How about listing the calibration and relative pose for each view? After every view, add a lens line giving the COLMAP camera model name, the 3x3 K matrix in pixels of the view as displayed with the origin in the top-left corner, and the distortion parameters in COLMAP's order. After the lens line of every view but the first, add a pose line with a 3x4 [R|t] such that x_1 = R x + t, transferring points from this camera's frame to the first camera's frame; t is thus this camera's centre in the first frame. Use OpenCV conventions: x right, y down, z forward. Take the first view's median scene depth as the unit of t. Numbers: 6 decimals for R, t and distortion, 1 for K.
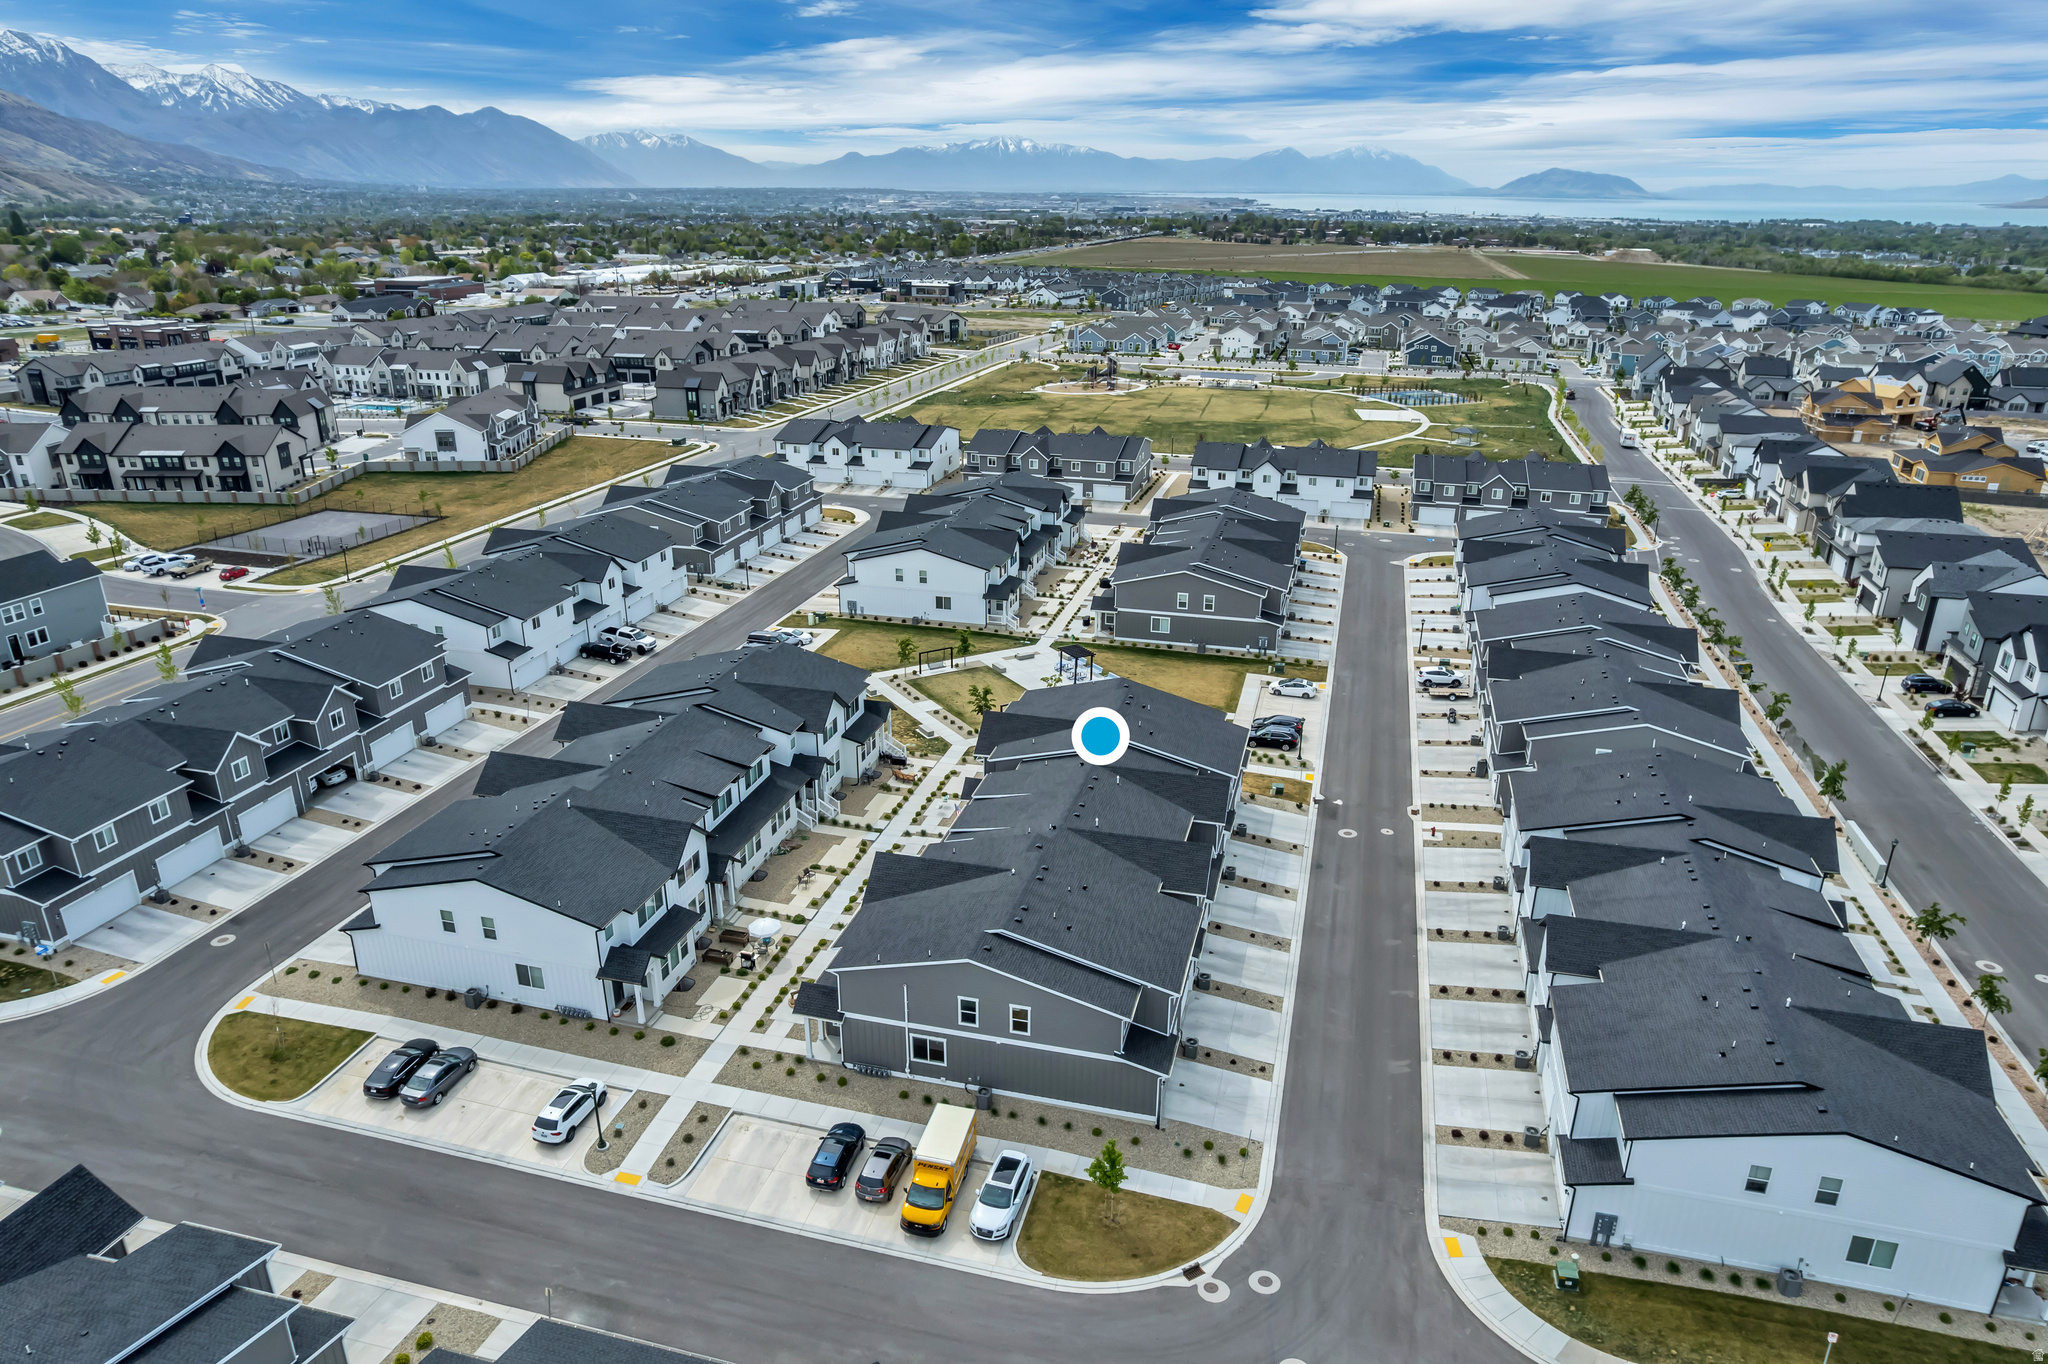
lens RADIAL K [[1311.3, 0, 1030.3], [0, 1311.3, 673.0], [0, 0, 1]] dist [-0.079785, 0.073057]
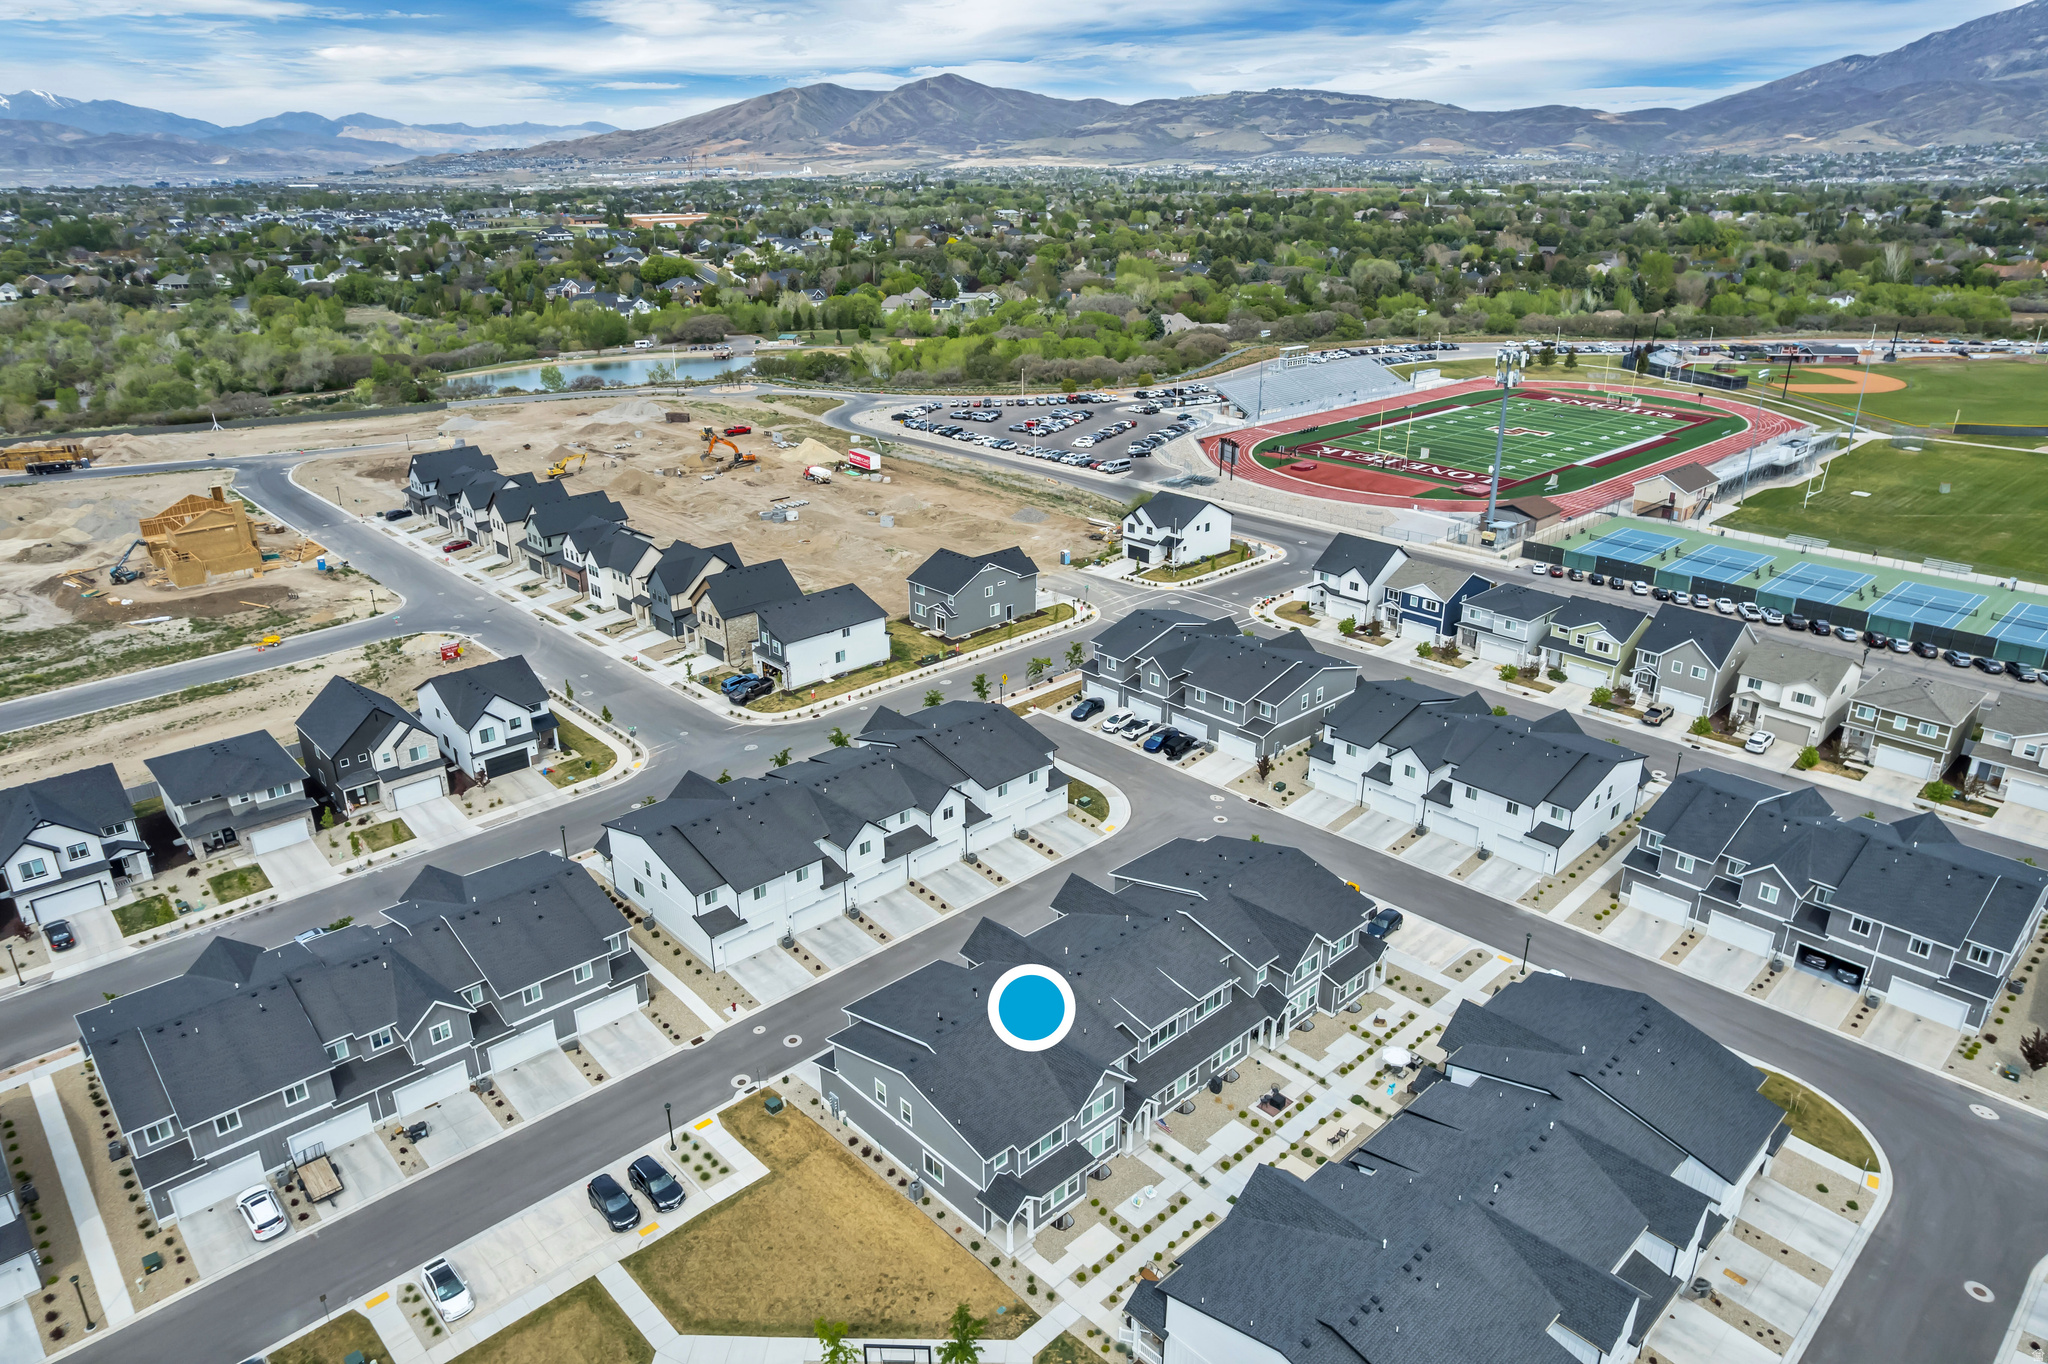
lens RADIAL K [[1311.3, 0, 1031.6], [0, 1311.3, 669.7], [0, 0, 1]] dist [-0.079785, 0.073057]
pose [[-0.847962, -0.196924, 0.492119, -0.252243], [0.185677, 0.759248, 0.623753, -0.495309], [-0.496472, 0.620294, -0.607249, 0.971831]]
